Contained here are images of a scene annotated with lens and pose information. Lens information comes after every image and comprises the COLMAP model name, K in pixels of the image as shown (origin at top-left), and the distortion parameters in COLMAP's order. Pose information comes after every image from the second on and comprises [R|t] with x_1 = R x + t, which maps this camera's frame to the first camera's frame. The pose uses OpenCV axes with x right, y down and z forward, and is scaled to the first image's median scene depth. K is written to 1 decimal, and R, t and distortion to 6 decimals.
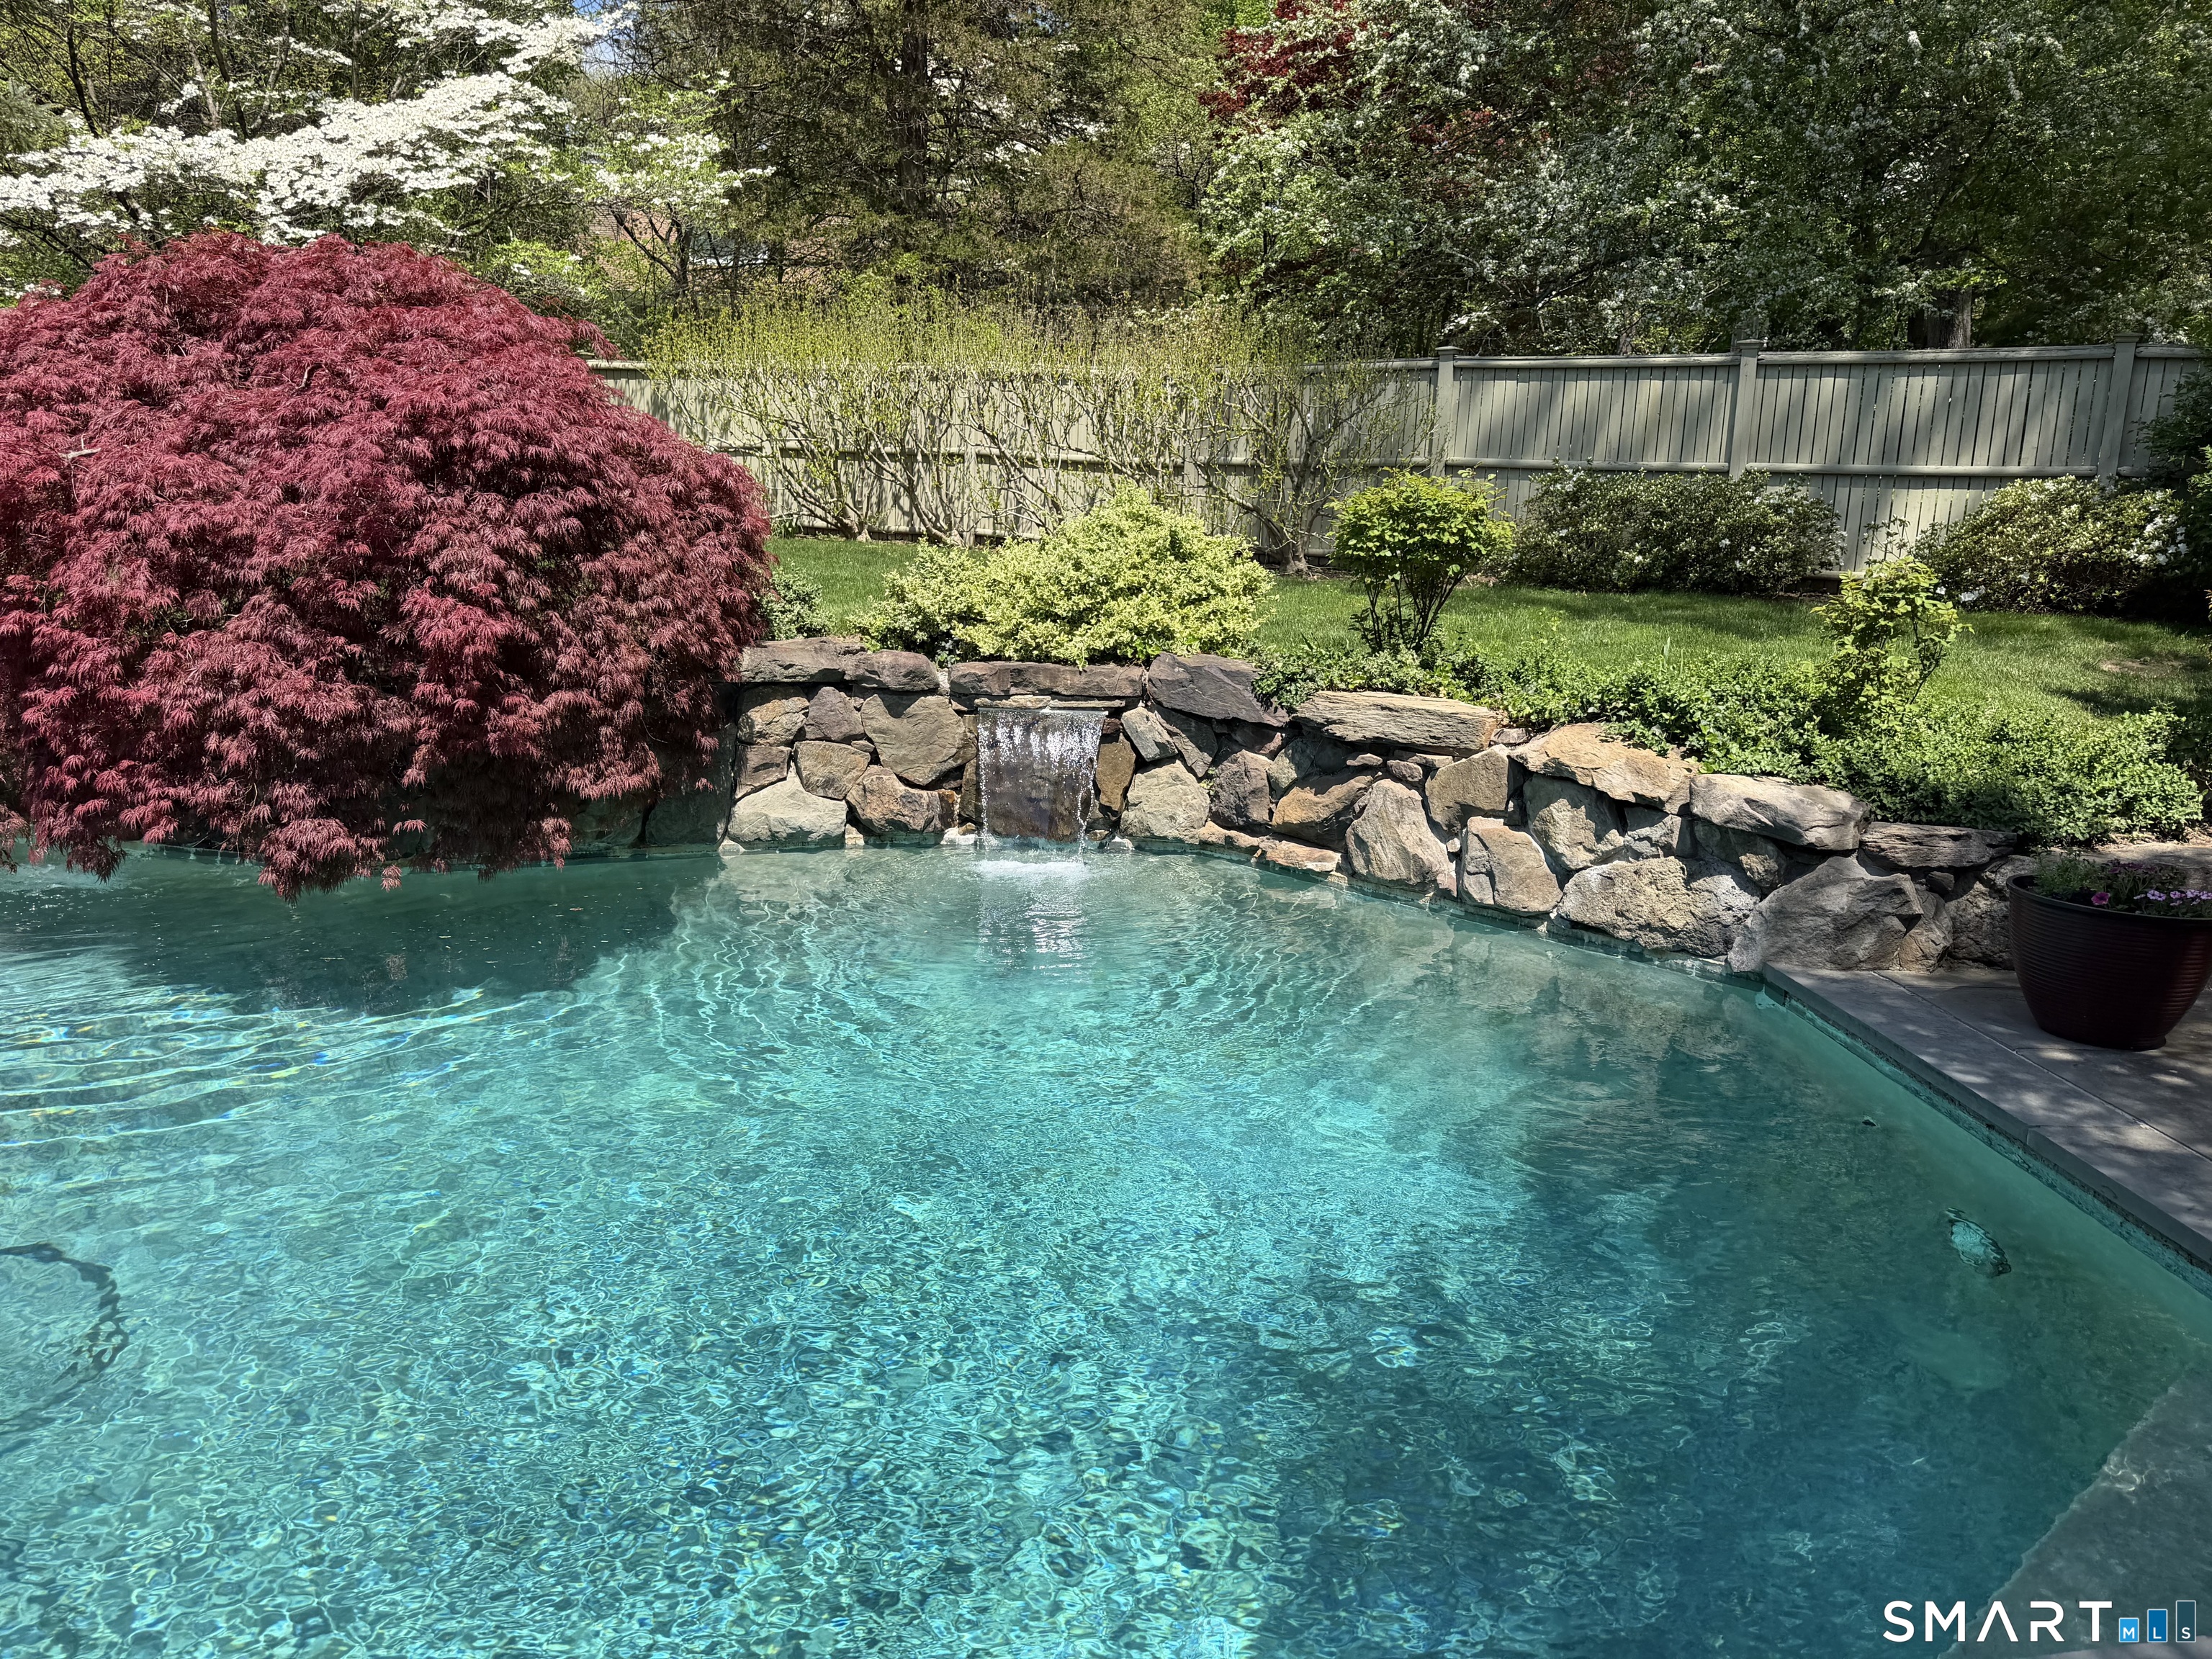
lens RADIAL K [[1538.2, 0, 1105.1], [0, 1538.2, 826.6], [0, 0, 1]] dist [0.004443, 0.002939]
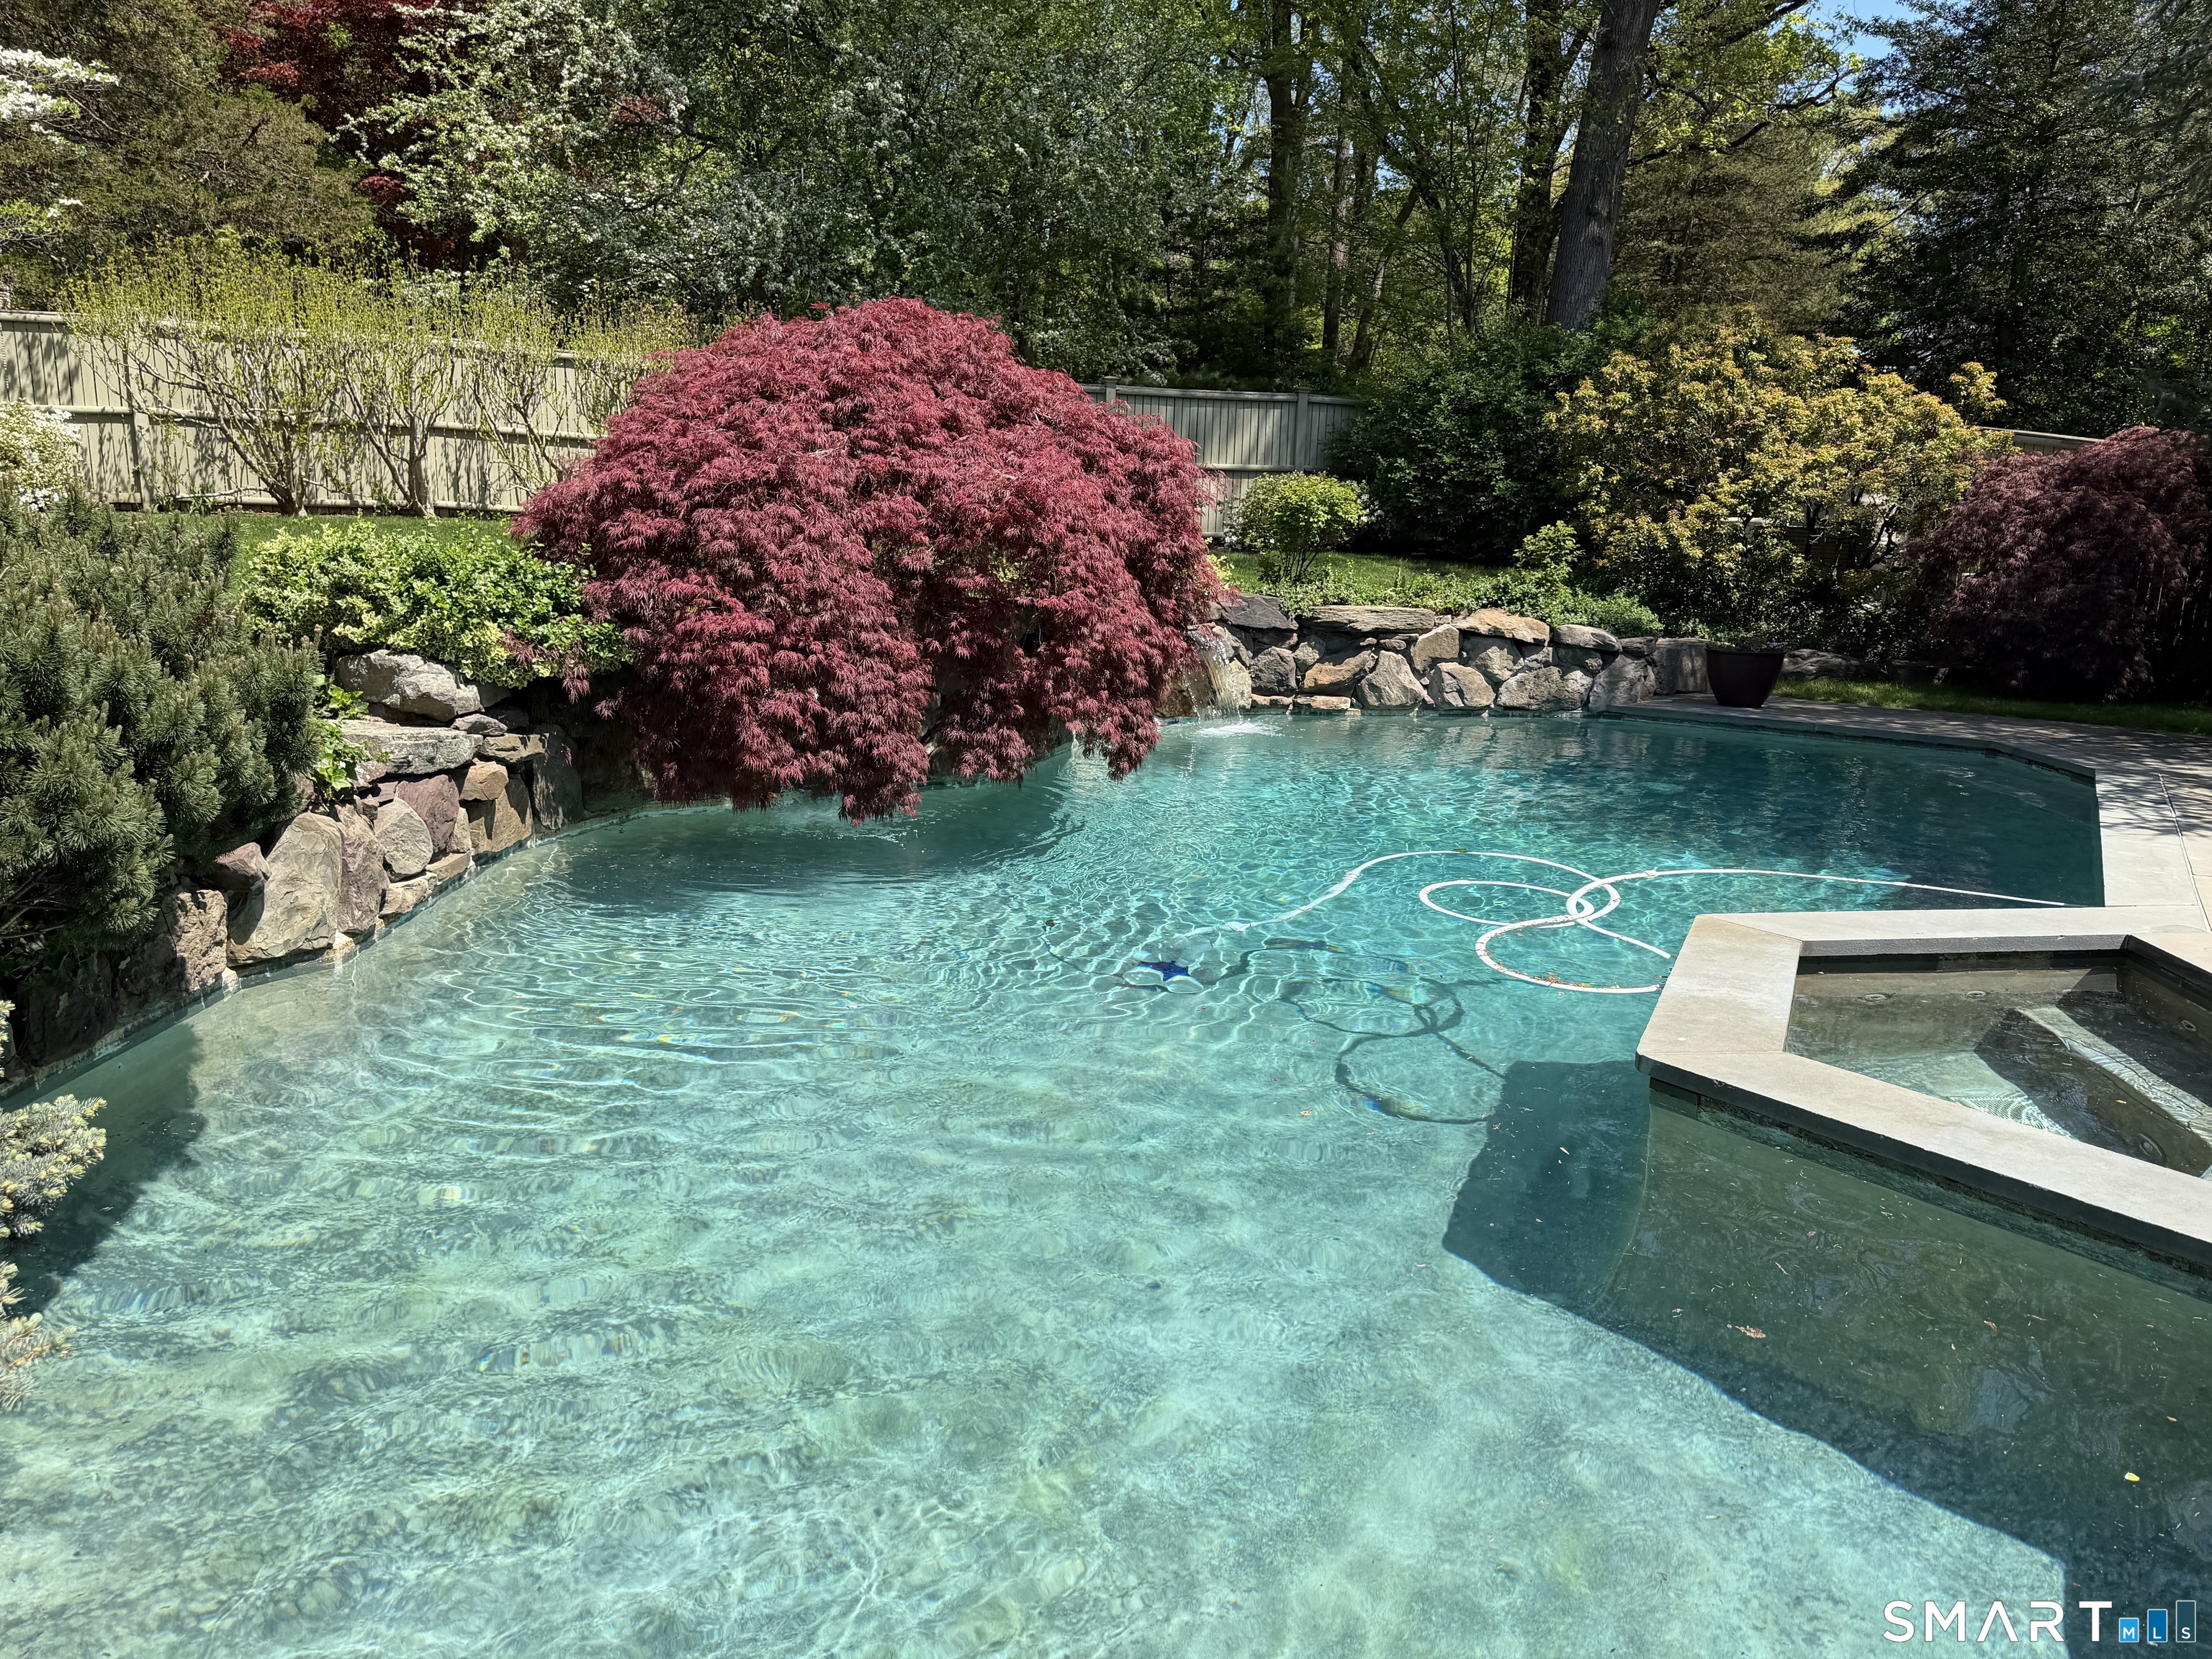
lens RADIAL K [[1538.2, 0, 1106.7], [0, 1538.2, 832.7], [0, 0, 1]] dist [0.004443, 0.002939]
pose [[0.620366, -0.171358, 0.765364, -1.436421], [0.146919, 0.983957, 0.101214, -0.051062], [-0.770429, 0.049657, 0.635589, 0.119416]]
